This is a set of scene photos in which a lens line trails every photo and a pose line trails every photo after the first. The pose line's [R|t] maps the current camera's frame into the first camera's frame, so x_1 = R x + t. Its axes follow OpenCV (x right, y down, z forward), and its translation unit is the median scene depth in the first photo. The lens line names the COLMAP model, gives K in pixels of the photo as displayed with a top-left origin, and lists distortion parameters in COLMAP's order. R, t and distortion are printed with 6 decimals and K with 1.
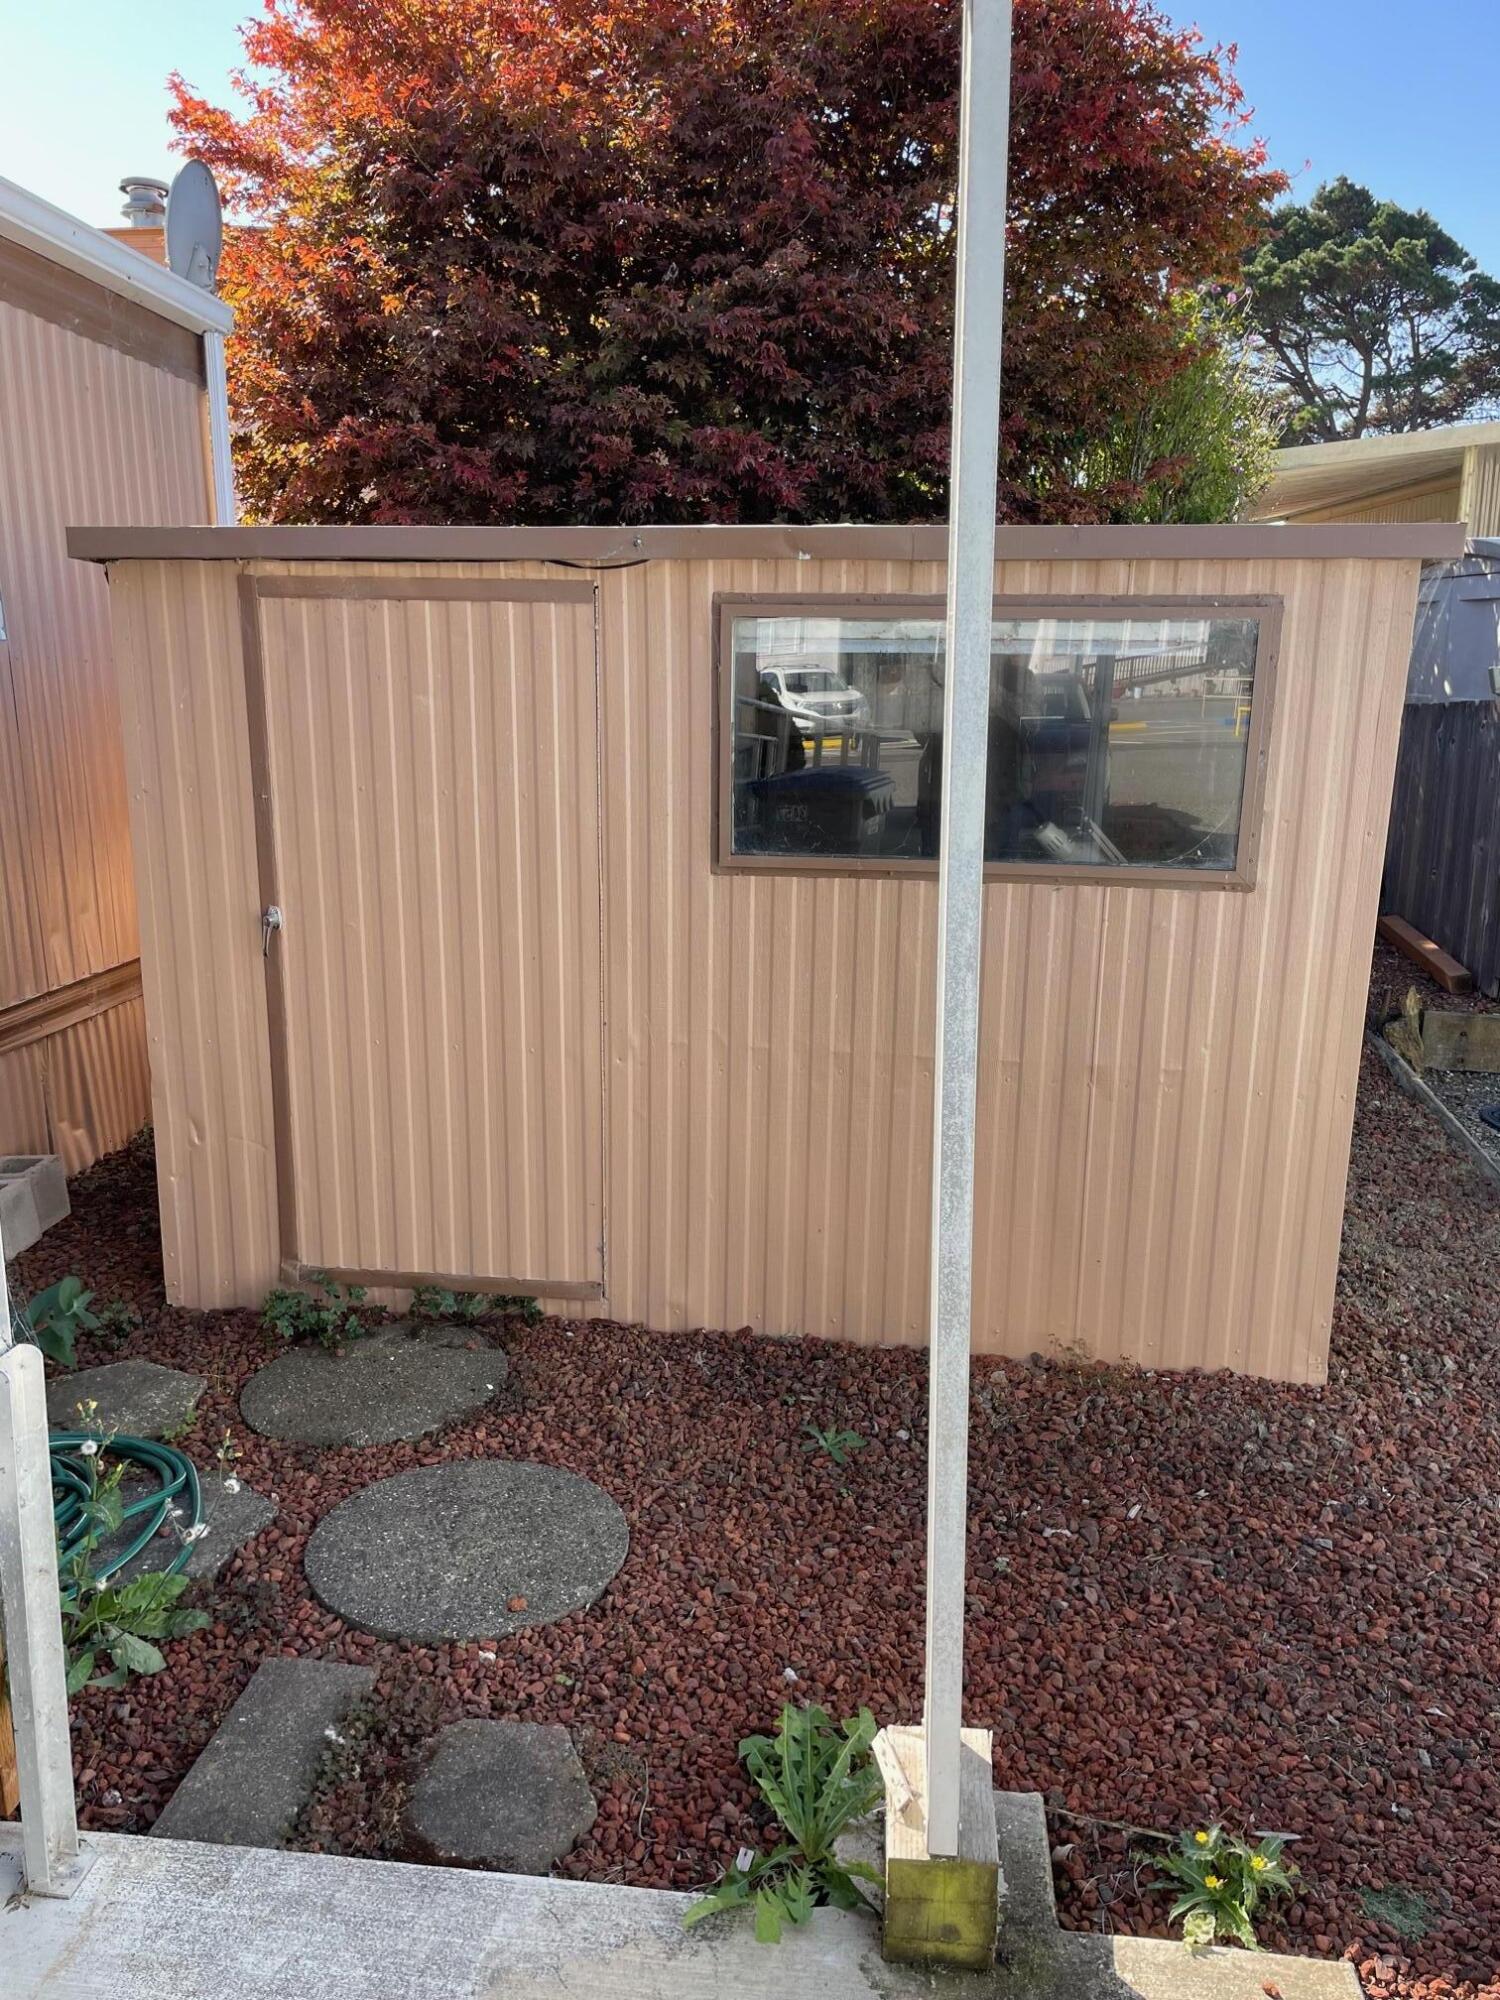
lens RADIAL K [[1515.4, 0, 730.6], [0, 1515.4, 998.4], [0, 0, 1]] dist [0.074728, -0.091946]
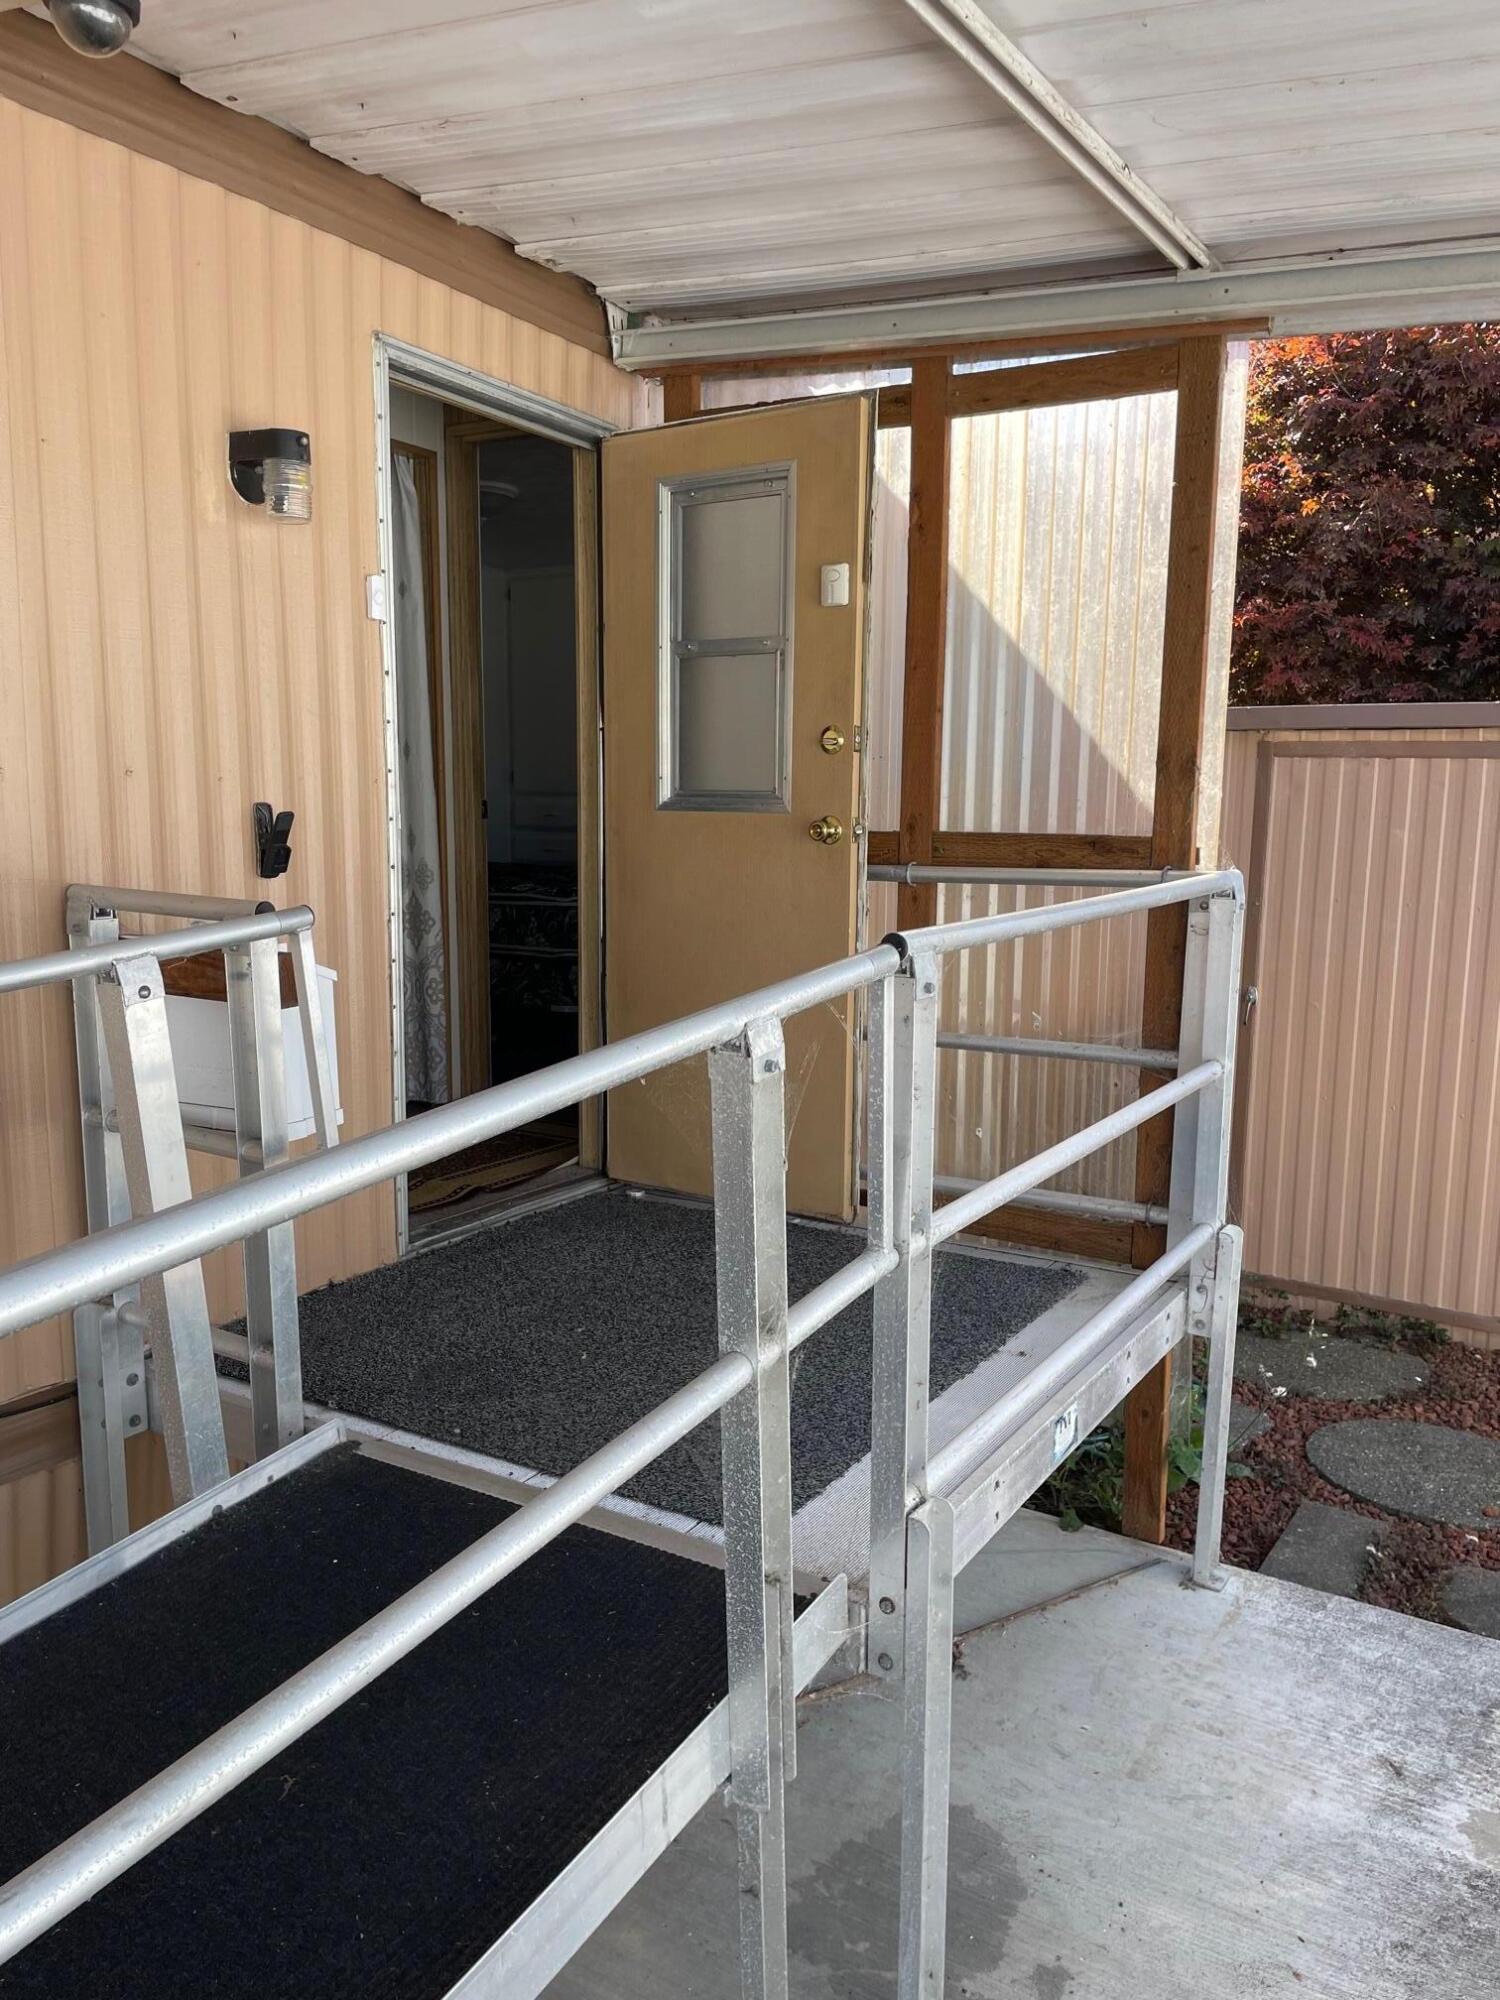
lens RADIAL K [[1515.4, 0, 769.0], [0, 1515.4, 998.2], [0, 0, 1]] dist [0.074728, -0.091946]
pose [[0.907004, 0.062954, -0.416391, -0.133315], [-0.096724, 0.993472, -0.060487, 0.071335], [0.409864, 0.095137, 0.907172, -0.372391]]
